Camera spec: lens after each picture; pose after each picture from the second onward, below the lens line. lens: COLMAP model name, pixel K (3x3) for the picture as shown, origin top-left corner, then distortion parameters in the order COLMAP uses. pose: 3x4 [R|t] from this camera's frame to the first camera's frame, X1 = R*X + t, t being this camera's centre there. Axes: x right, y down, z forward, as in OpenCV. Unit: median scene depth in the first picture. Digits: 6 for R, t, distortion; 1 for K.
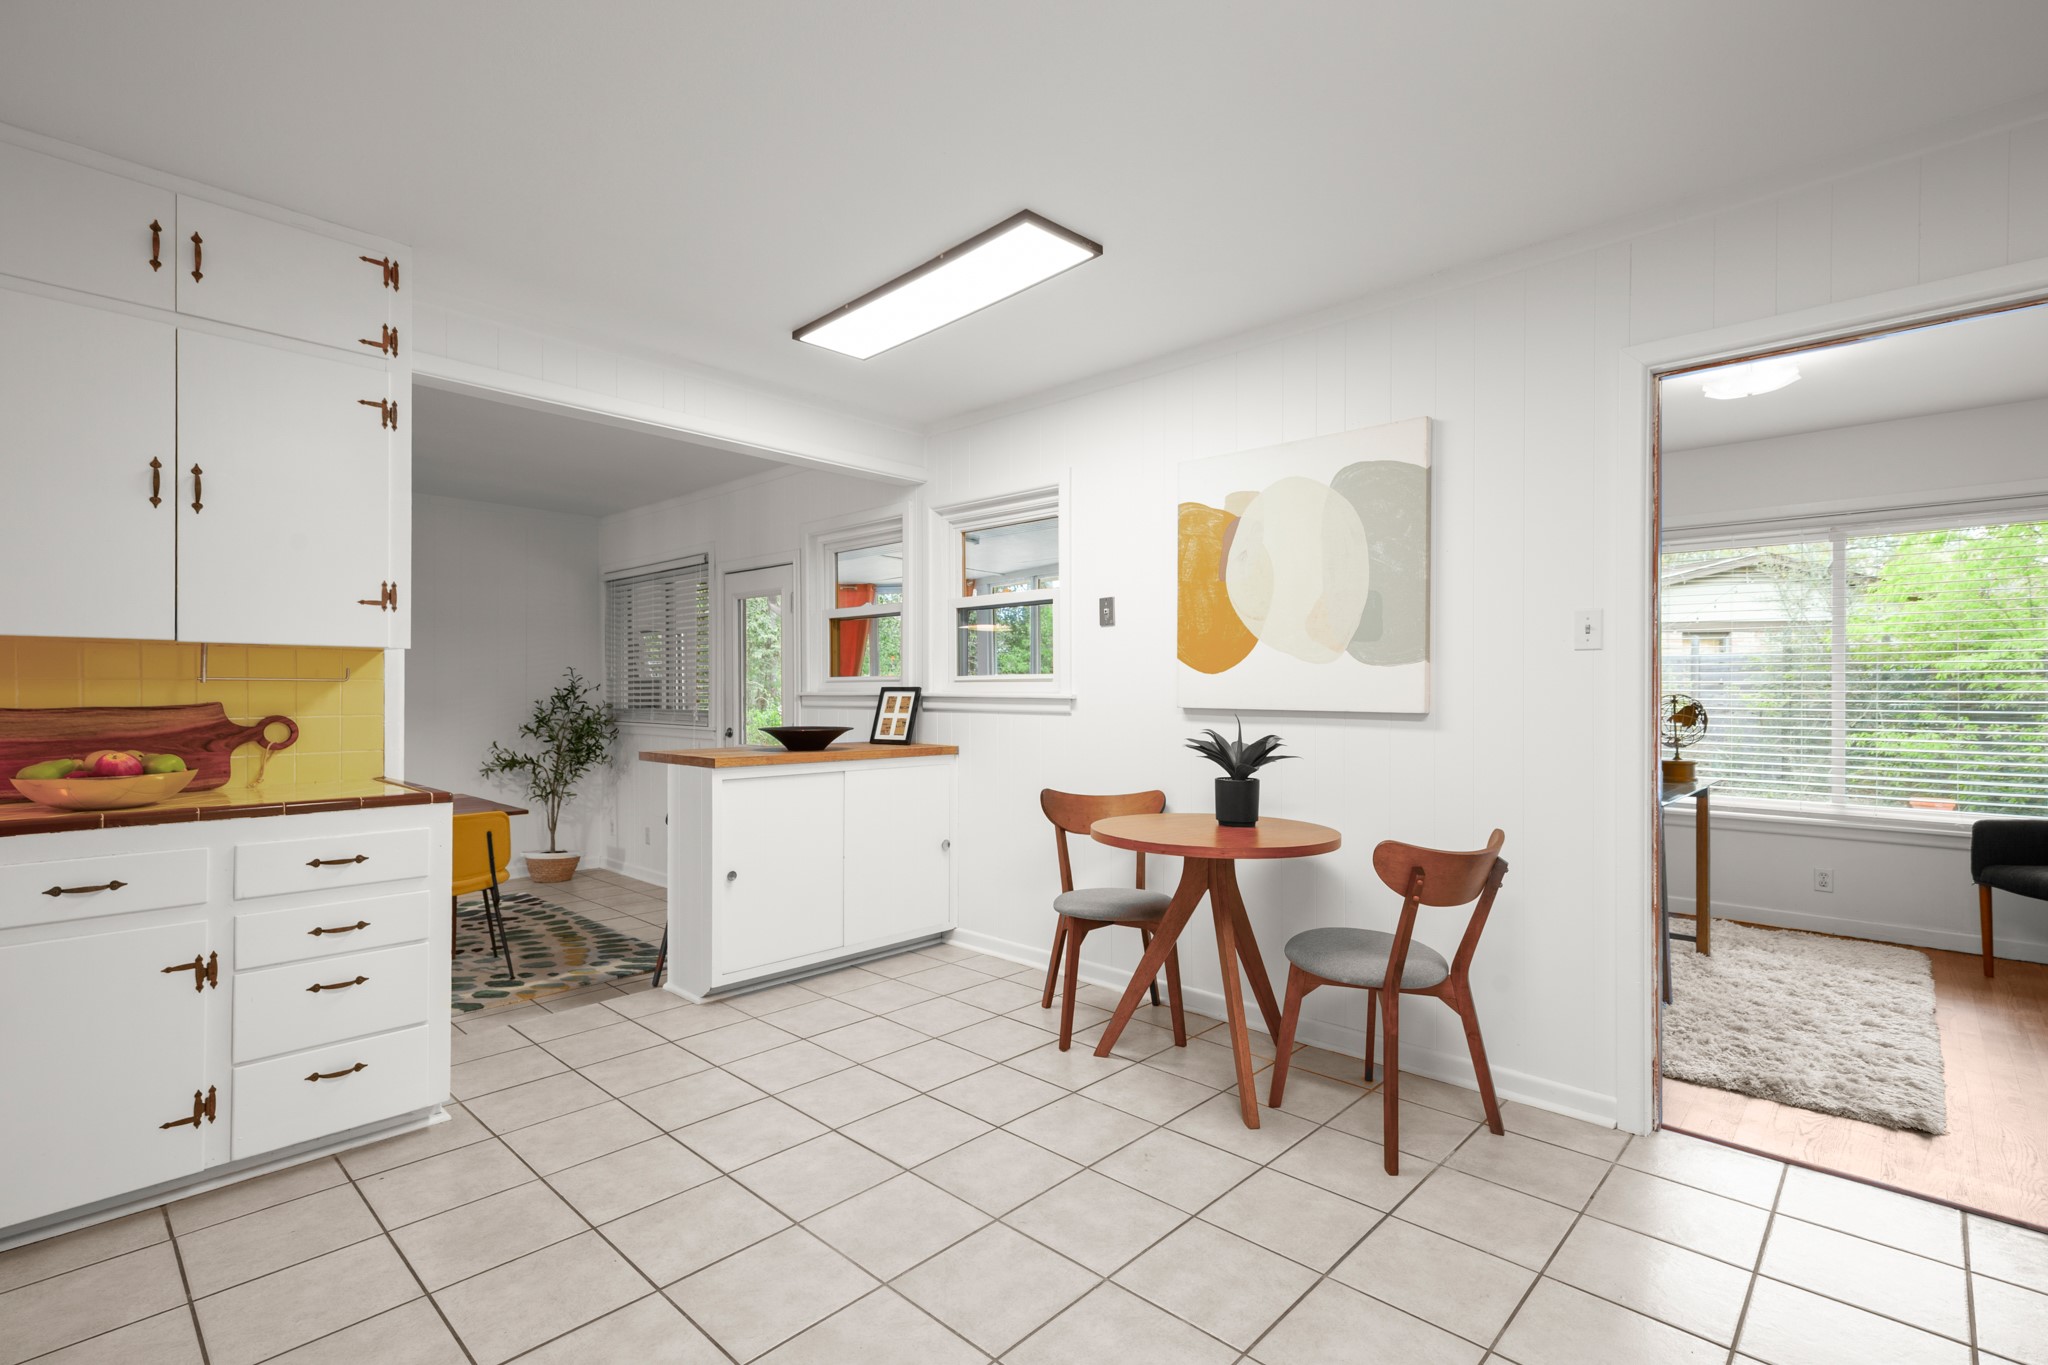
lens RADIAL K [[953.9, 0, 1028.4], [0, 953.9, 703.2], [0, 0, 1]] dist [0.000916, 0.000359]
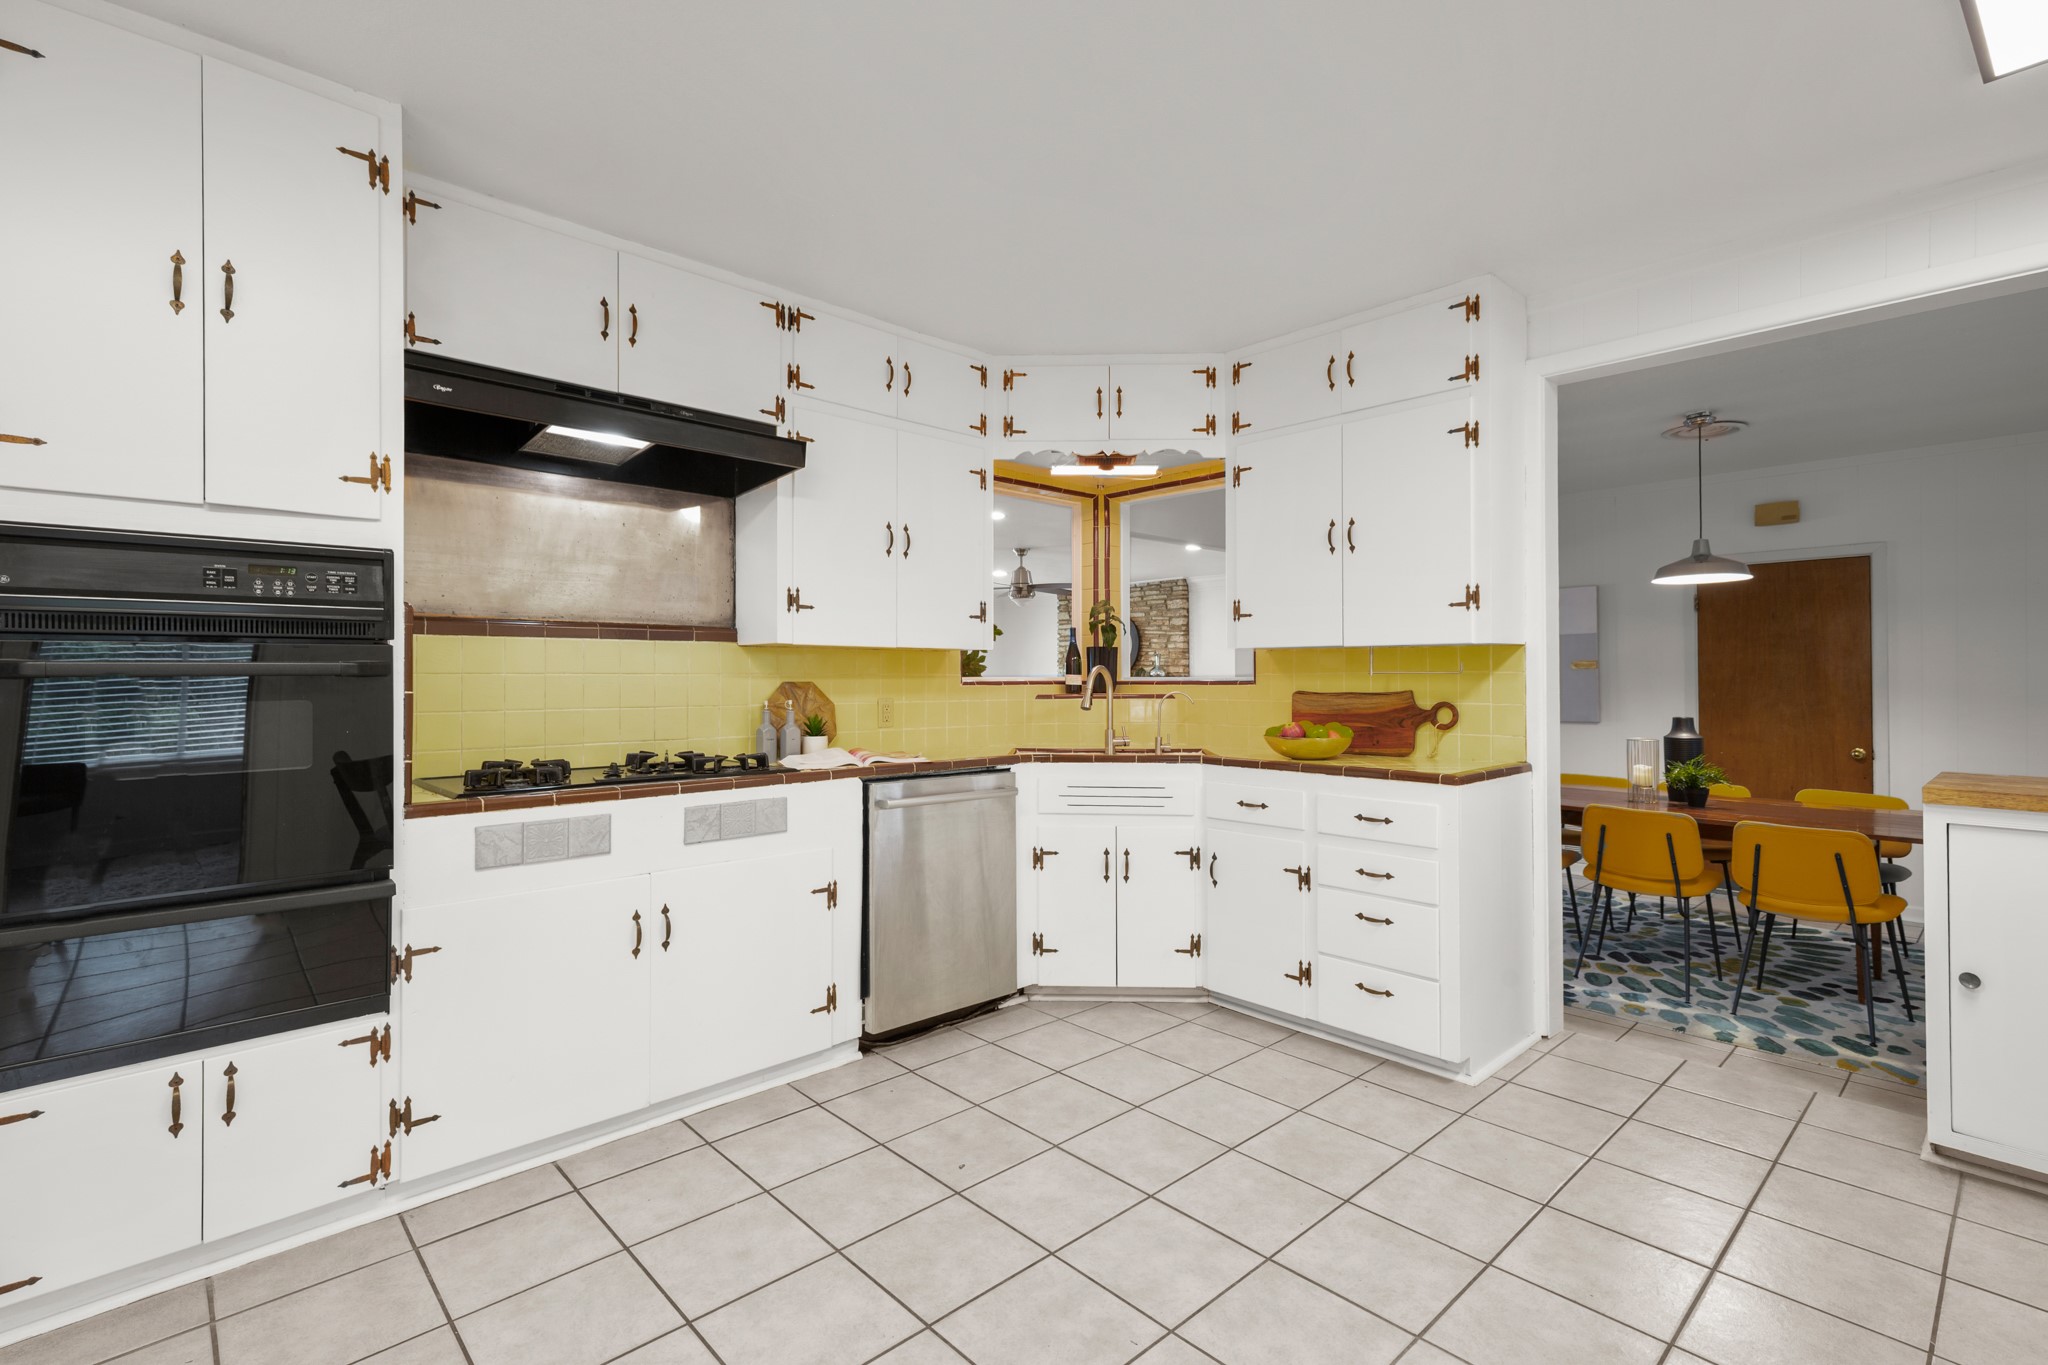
lens RADIAL K [[917.9, 0, 1024.0], [0, 917.9, 682.5], [0, 0, 1]] dist [-0.000308, -0.000191]
pose [[-0.079088, 0.000784, -0.996867, 0.446850], [-0.015359, 0.999880, 0.002005, -0.006435], [0.996749, 0.015470, -0.079067, 0.571967]]
